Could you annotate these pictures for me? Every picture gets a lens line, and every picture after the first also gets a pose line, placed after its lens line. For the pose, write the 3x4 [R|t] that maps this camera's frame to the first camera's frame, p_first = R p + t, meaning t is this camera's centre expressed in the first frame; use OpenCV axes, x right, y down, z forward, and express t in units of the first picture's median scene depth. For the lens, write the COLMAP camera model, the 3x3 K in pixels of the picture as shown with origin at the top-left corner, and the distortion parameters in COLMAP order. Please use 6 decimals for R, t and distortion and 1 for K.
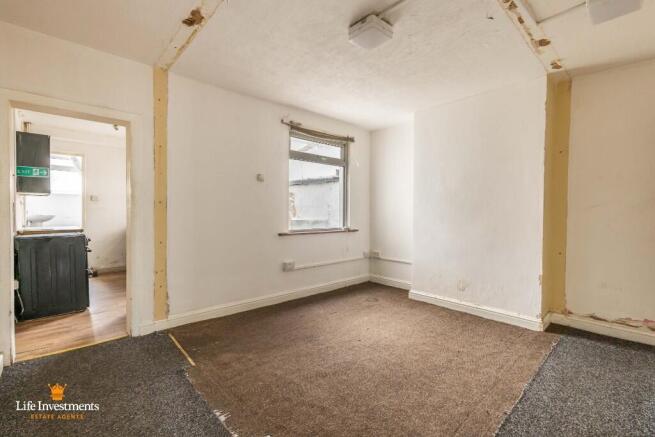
lens RADIAL K [[296.0, 0, 327.5], [0, 296.0, 218.5], [0, 0, 1]] dist [0.002278, -0.000126]
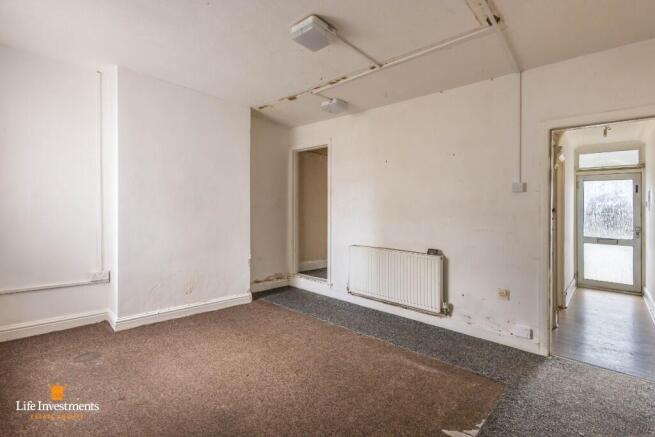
lens RADIAL K [[303.0, 0, 326.0], [0, 303.0, 205.6], [0, 0, 1]] dist [0.001441, -0.000228]
pose [[-0.085062, 0.020809, 0.996158, -0.575743], [-0.011249, 0.999698, -0.021844, -0.016656], [-0.996312, -0.013064, -0.084802, 0.697078]]
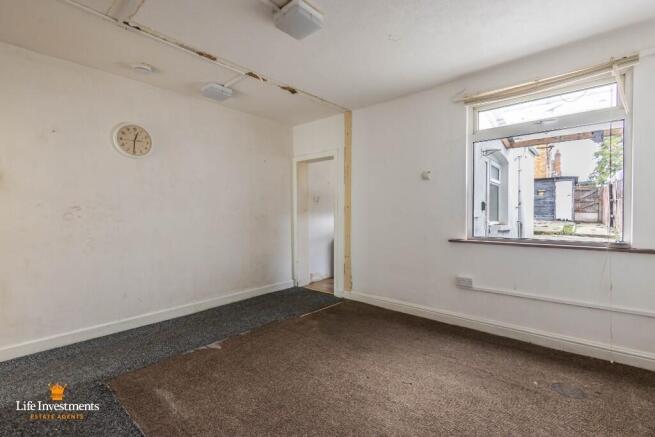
lens RADIAL K [[296.0, 0, 327.5], [0, 296.0, 218.5], [0, 0, 1]] dist [0.002278, -0.000126]
pose [[0.106685, 0.005487, -0.994278, 0.697042], [-0.017518, 0.999840, 0.003639, -0.004344], [0.994139, 0.017029, 0.106764, 0.646497]]
